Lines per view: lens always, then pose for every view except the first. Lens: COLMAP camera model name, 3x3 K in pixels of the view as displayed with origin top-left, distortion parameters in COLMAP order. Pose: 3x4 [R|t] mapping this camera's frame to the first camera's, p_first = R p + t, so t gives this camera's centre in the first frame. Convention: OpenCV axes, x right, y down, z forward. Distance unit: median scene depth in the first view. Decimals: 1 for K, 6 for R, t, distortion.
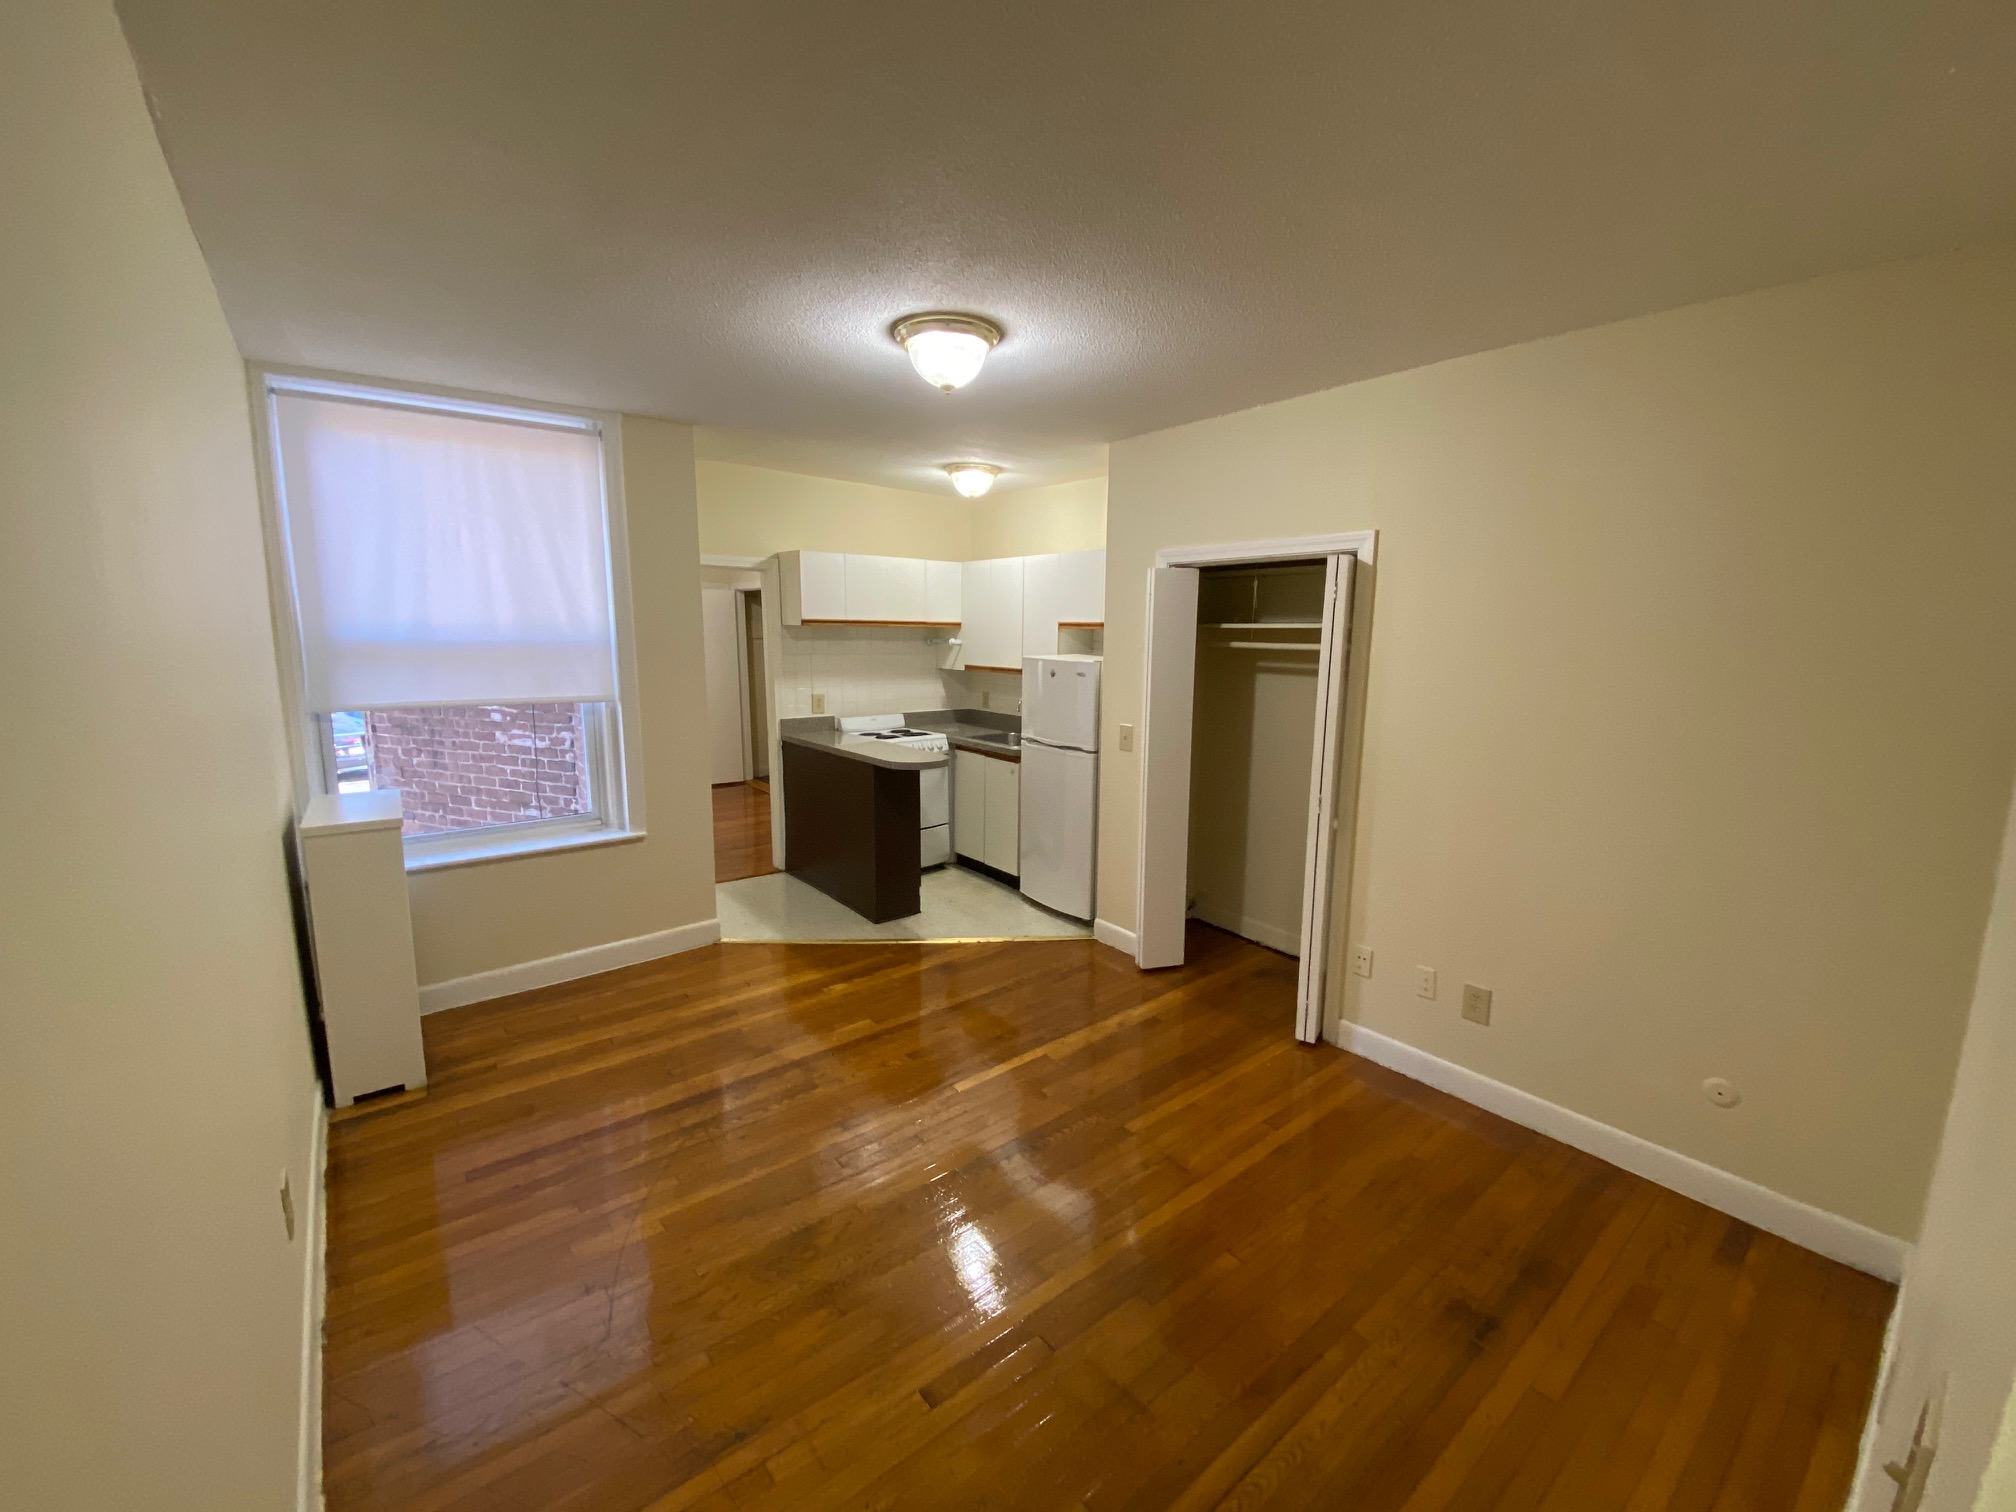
lens RADIAL K [[820.1, 0, 1017.6], [0, 820.1, 734.8], [0, 0, 1]] dist [-0.001032, -0.000365]
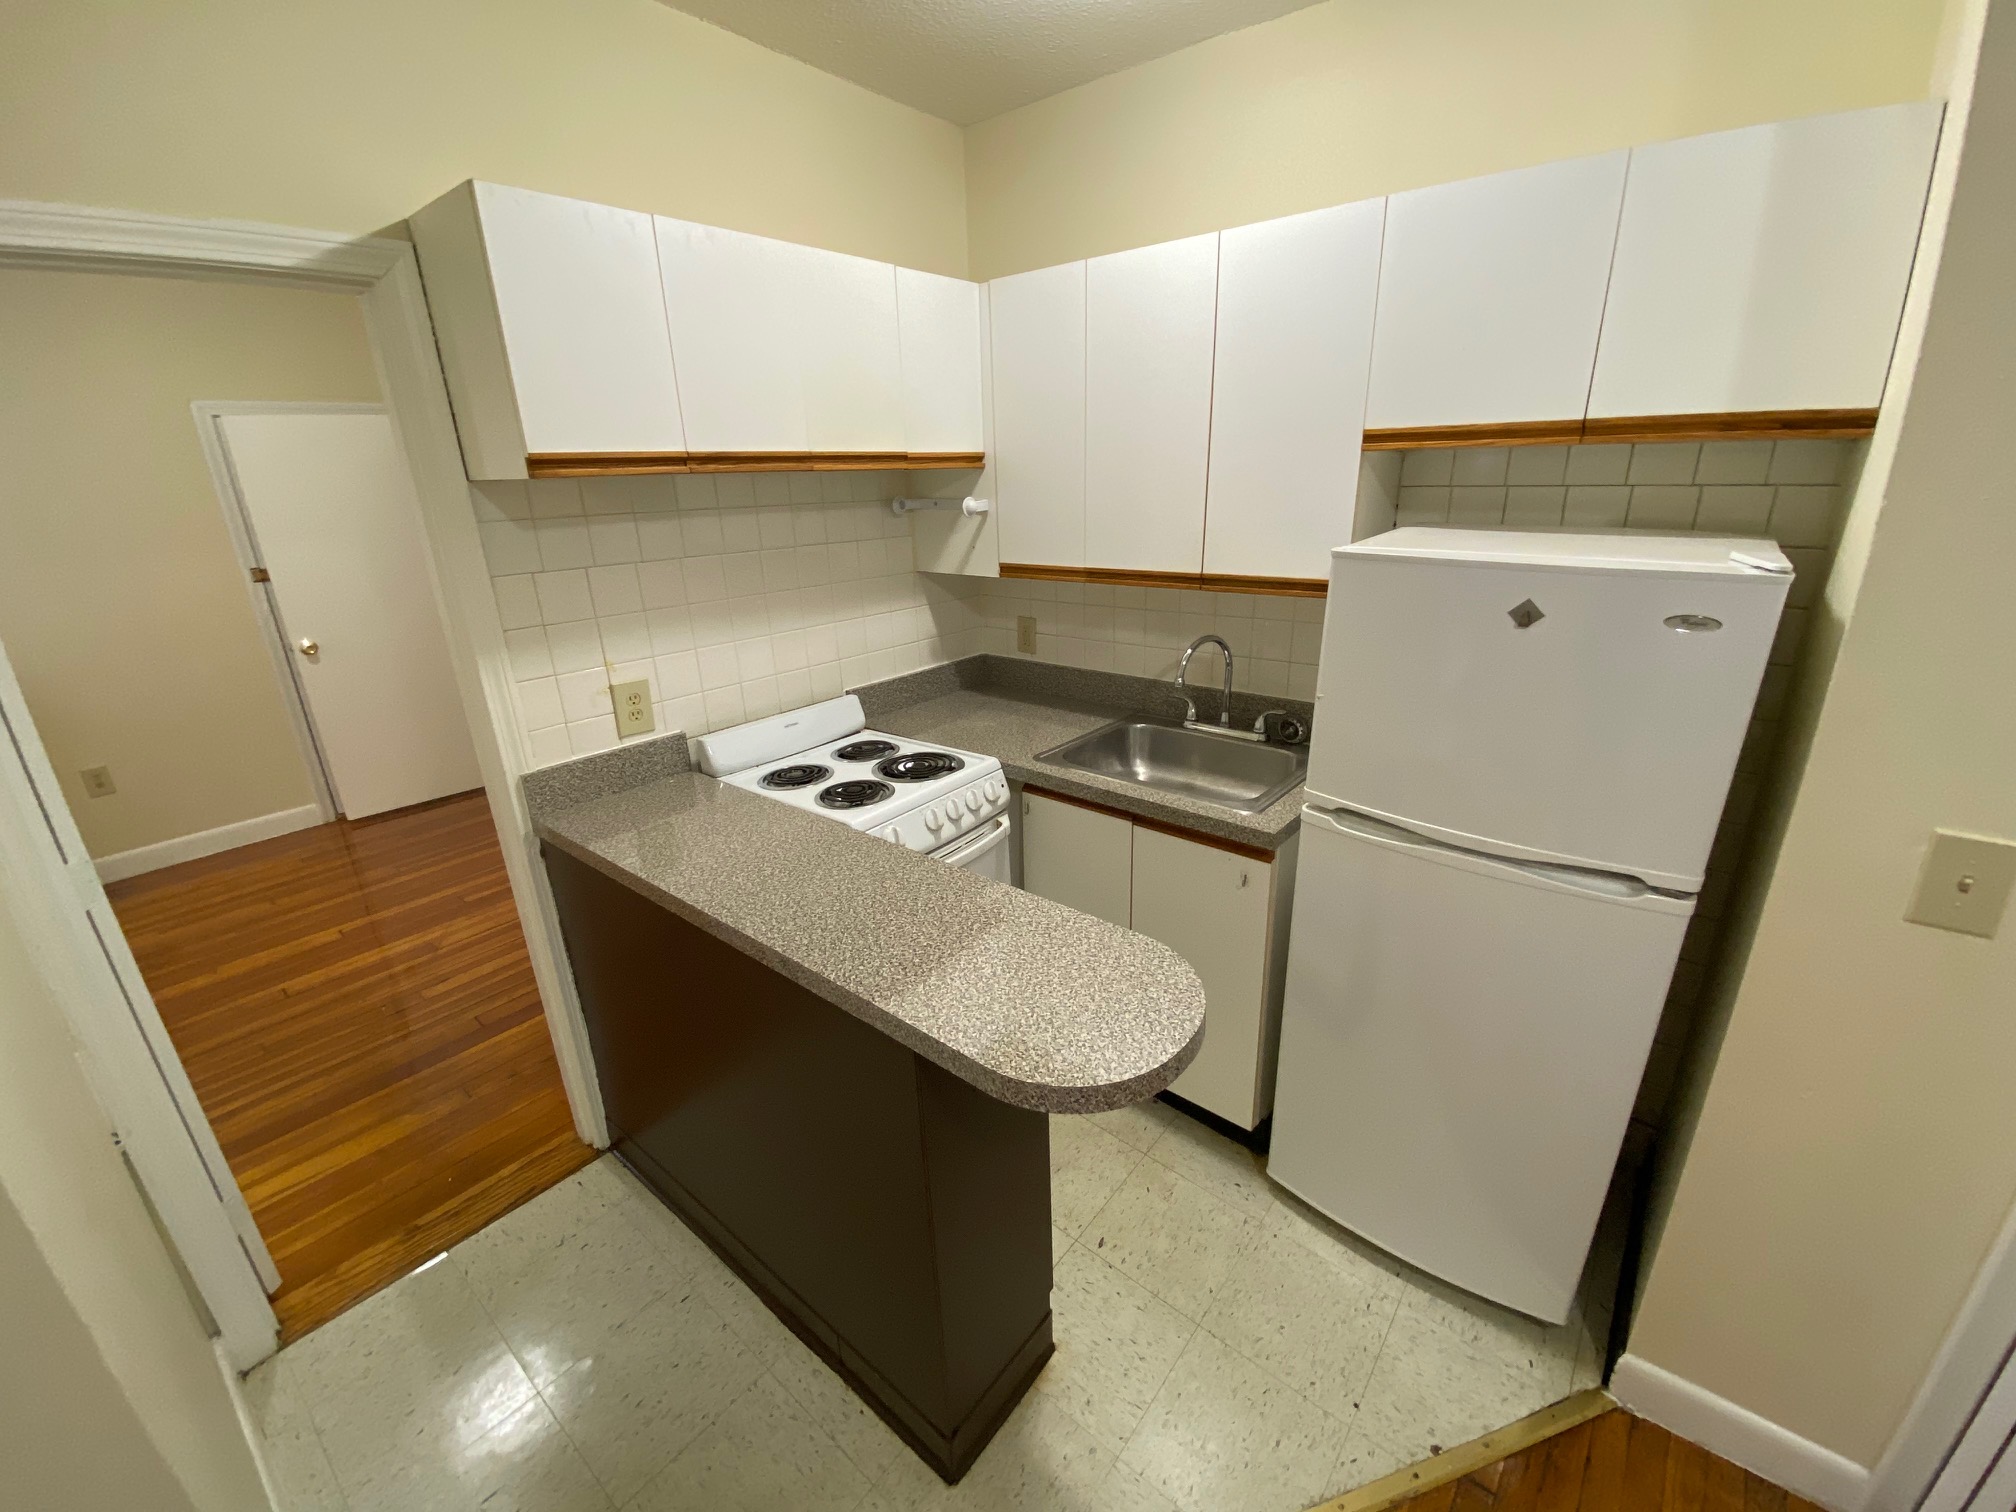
lens RADIAL K [[824.7, 0, 1004.5], [0, 824.7, 748.7], [0, 0, 1]] dist [0.000442, -0.010231]
pose [[0.981052, -0.102322, 0.164521, -0.159370], [0.068942, 0.977952, 0.197120, -0.087196], [-0.181063, -0.182042, 0.966477, 0.682502]]
